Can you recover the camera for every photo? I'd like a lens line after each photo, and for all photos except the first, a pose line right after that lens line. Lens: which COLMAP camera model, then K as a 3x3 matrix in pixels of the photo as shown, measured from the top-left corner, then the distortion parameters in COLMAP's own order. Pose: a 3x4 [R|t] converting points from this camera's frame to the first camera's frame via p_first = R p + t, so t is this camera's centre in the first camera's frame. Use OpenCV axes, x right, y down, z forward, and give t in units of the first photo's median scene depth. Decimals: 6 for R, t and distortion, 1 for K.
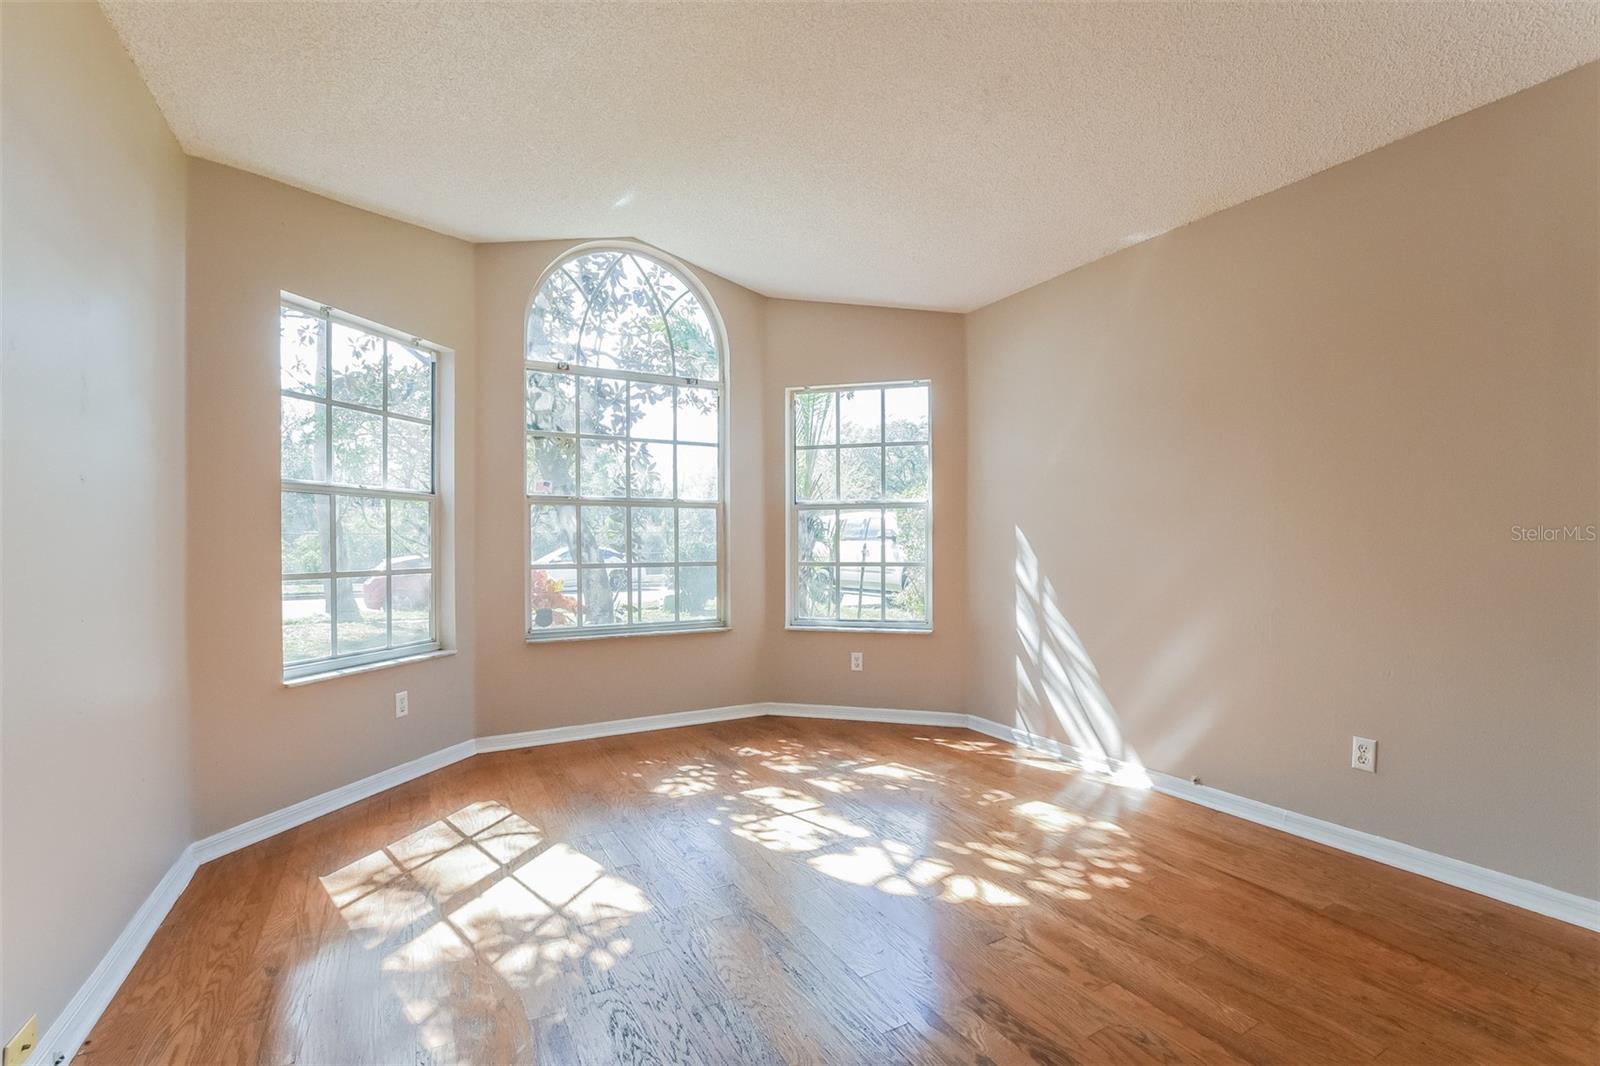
lens RADIAL K [[714.6, 0, 798.9], [0, 714.6, 549.5], [0, 0, 1]] dist [-0.022490, 0.000250]
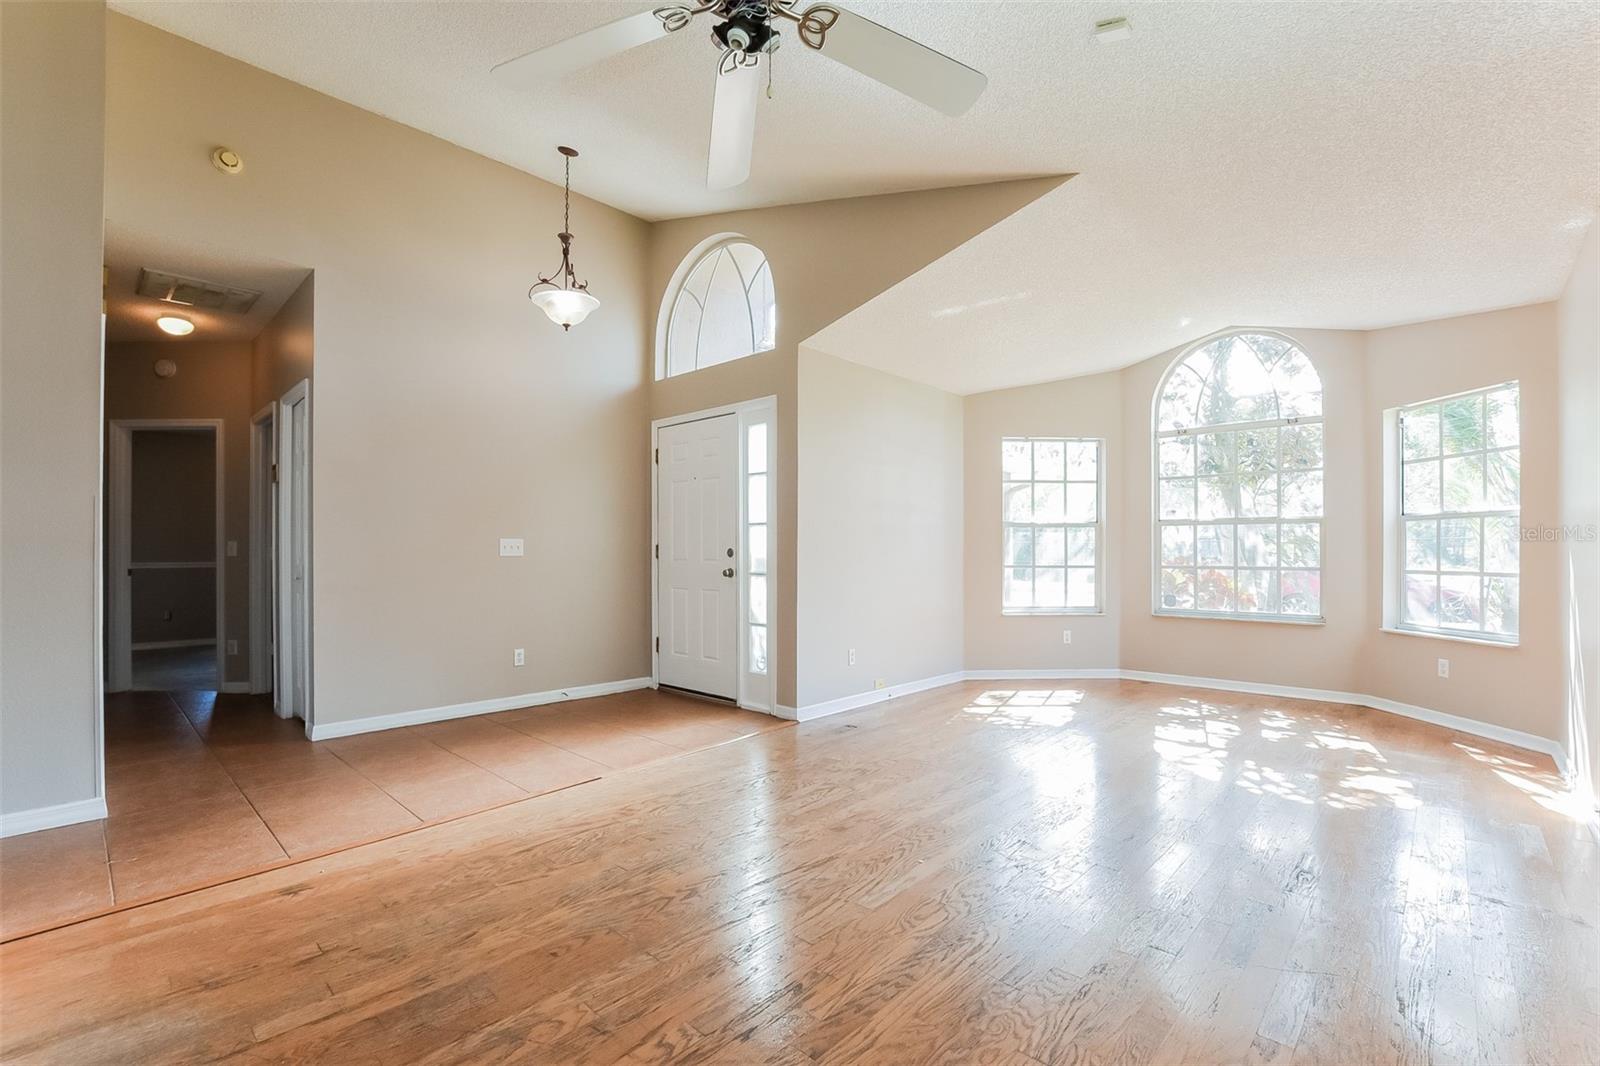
lens RADIAL K [[714.6, 0, 798.9], [0, 714.6, 549.5], [0, 0, 1]] dist [-0.022490, 0.000250]
pose [[0.298954, 0.002360, -0.954265, 0.874372], [-0.003428, 0.999993, 0.001399, -0.012575], [0.954261, 0.002853, 0.298960, -0.209236]]
